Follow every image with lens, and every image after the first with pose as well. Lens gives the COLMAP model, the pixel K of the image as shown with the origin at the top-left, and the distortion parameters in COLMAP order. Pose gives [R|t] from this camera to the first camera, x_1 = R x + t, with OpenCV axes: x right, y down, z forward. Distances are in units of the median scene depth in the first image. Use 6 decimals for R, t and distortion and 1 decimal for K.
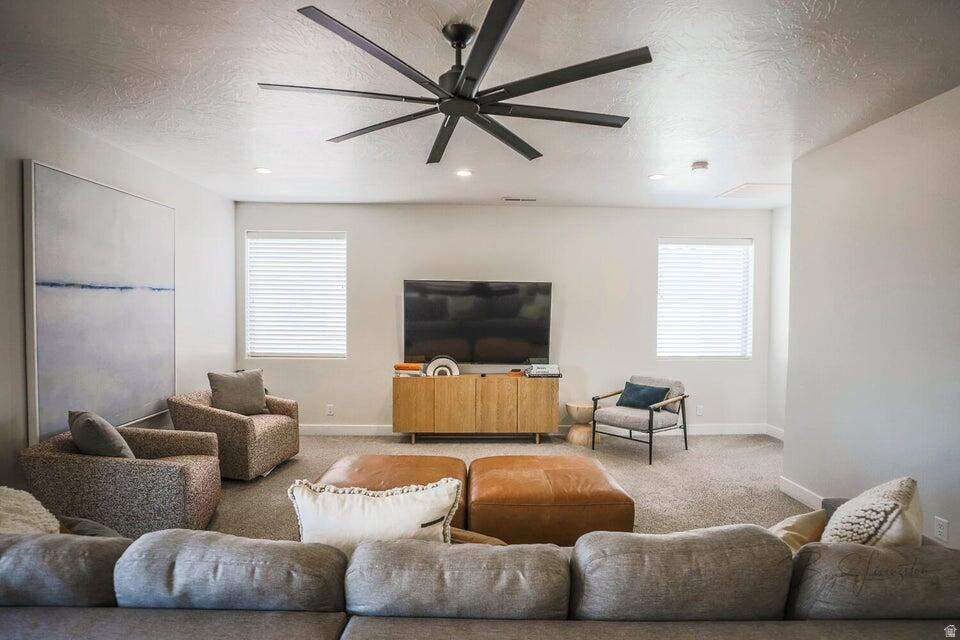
lens RADIAL K [[496.1, 0, 480.0], [0, 496.1, 320.0], [0, 0, 1]] dist [-0.051491, 0.056406]
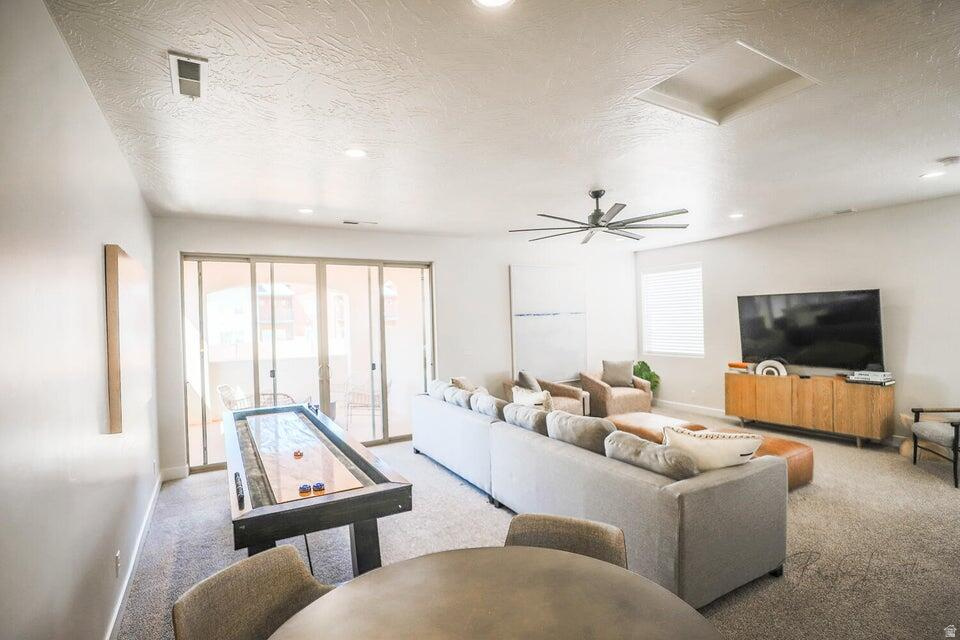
lens RADIAL K [[496.1, 0, 480.0], [0, 496.1, 320.0], [0, 0, 1]] dist [-0.051491, 0.056406]
pose [[0.492977, -0.021333, -0.869781, 0.617754], [0.009398, 0.999772, -0.019195, -0.003039], [0.869992, 0.001288, 0.493065, -0.188122]]
